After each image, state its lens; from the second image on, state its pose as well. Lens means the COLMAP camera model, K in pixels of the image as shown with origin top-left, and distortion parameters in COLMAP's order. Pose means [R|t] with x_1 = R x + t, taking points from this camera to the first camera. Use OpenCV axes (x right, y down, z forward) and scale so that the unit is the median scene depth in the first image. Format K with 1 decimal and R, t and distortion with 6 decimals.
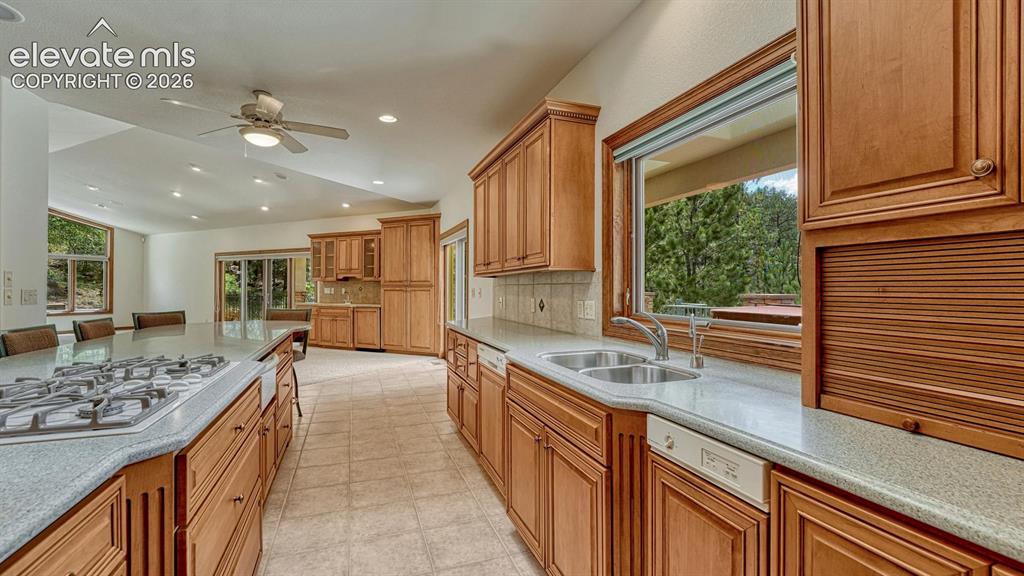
lens RADIAL K [[450.2, 0, 499.2], [0, 450.2, 288.5], [0, 0, 1]] dist [-0.000251, -0.001128]
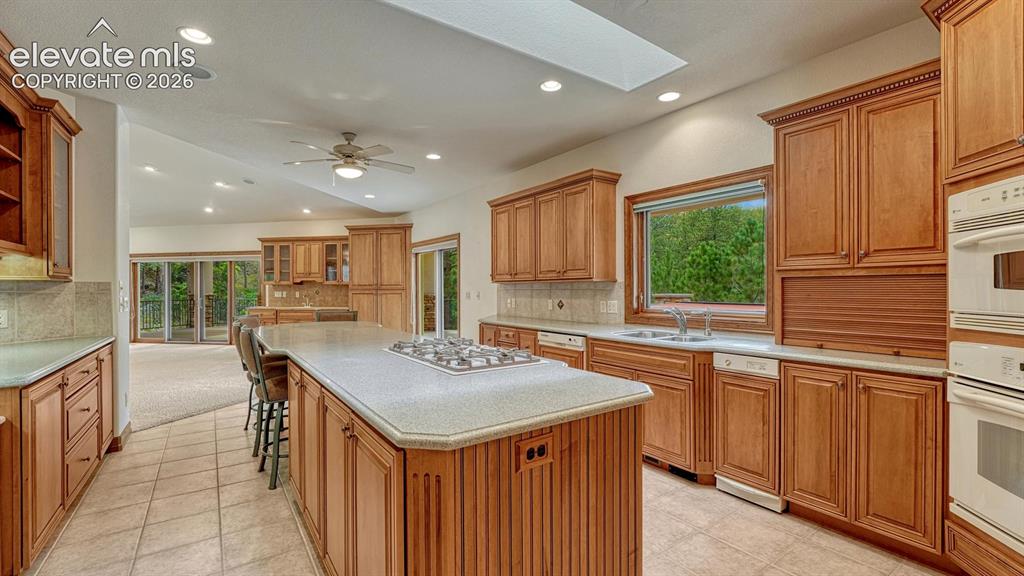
lens RADIAL K [[450.2, 0, 512.4], [0, 450.2, 292.5], [0, 0, 1]] dist [-0.000251, -0.001128]
pose [[0.965139, -0.007460, 0.261630, -0.486553], [0.005622, 0.999954, 0.007775, -0.013777], [-0.261676, -0.006033, 0.965137, -0.347881]]
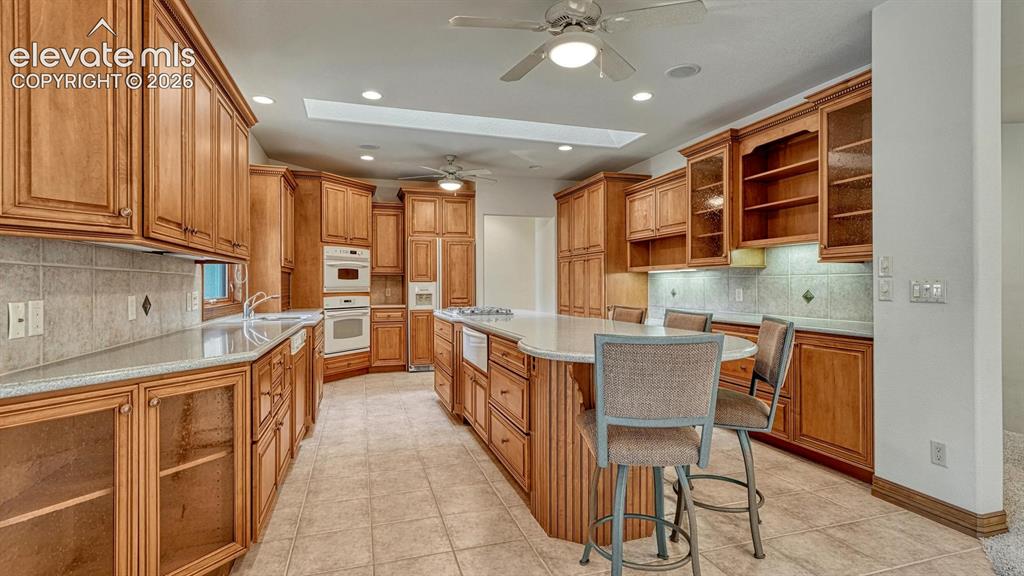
lens RADIAL K [[509.2, 0, 512.5], [0, 509.2, 284.3], [0, 0, 1]] dist [-0.000610, -0.000084]
pose [[-0.999749, 0.002063, 0.022313, -0.530710], [0.001970, 0.999989, -0.004192, 0.013407], [-0.022321, -0.004147, -0.999742, 2.042663]]
